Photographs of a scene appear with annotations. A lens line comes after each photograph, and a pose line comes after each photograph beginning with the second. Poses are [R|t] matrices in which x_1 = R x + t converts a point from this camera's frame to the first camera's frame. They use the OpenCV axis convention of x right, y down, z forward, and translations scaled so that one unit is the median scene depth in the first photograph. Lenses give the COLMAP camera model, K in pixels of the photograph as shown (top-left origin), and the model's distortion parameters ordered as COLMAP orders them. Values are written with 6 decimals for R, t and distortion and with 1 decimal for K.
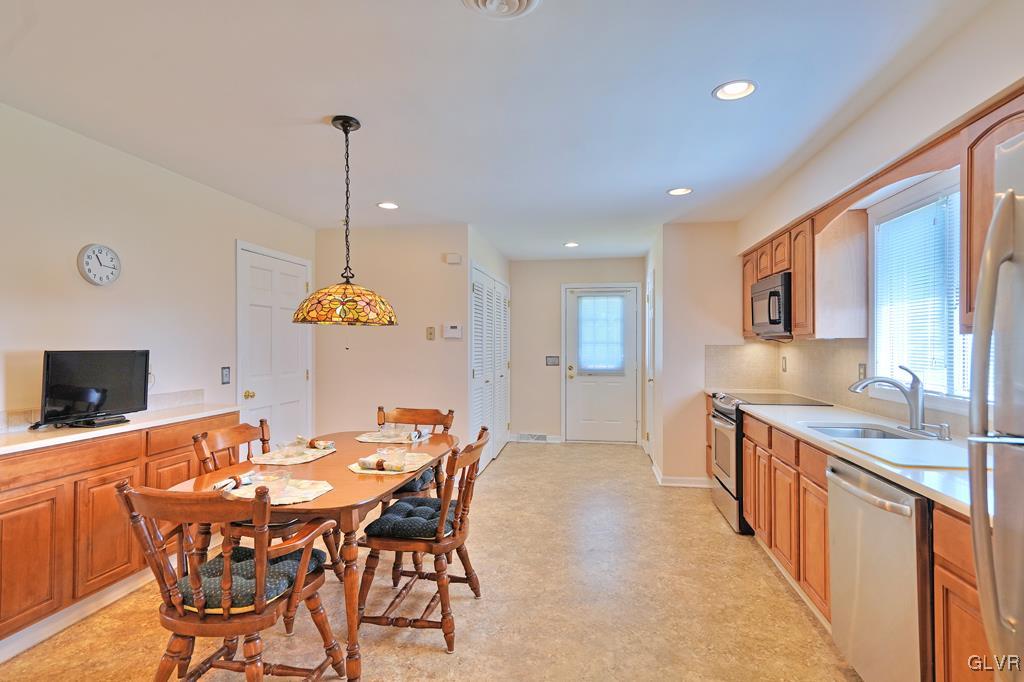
lens RADIAL K [[511.3, 0, 502.0], [0, 511.3, 339.4], [0, 0, 1]] dist [-0.016470, -0.000330]
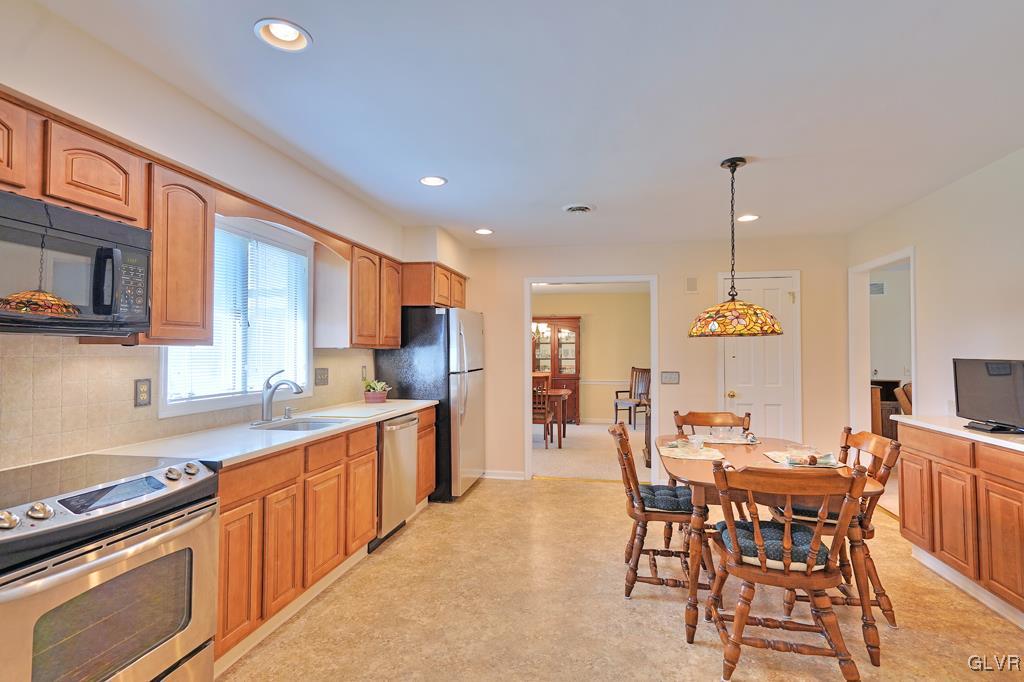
lens RADIAL K [[511.3, 0, 510.9], [0, 511.3, 338.5], [0, 0, 1]] dist [-0.016470, -0.000330]
pose [[-0.999983, 0.001557, 0.005665, 0.105109], [0.001365, 0.999435, -0.033595, 0.008794], [-0.005714, -0.033587, -0.999419, 1.174151]]
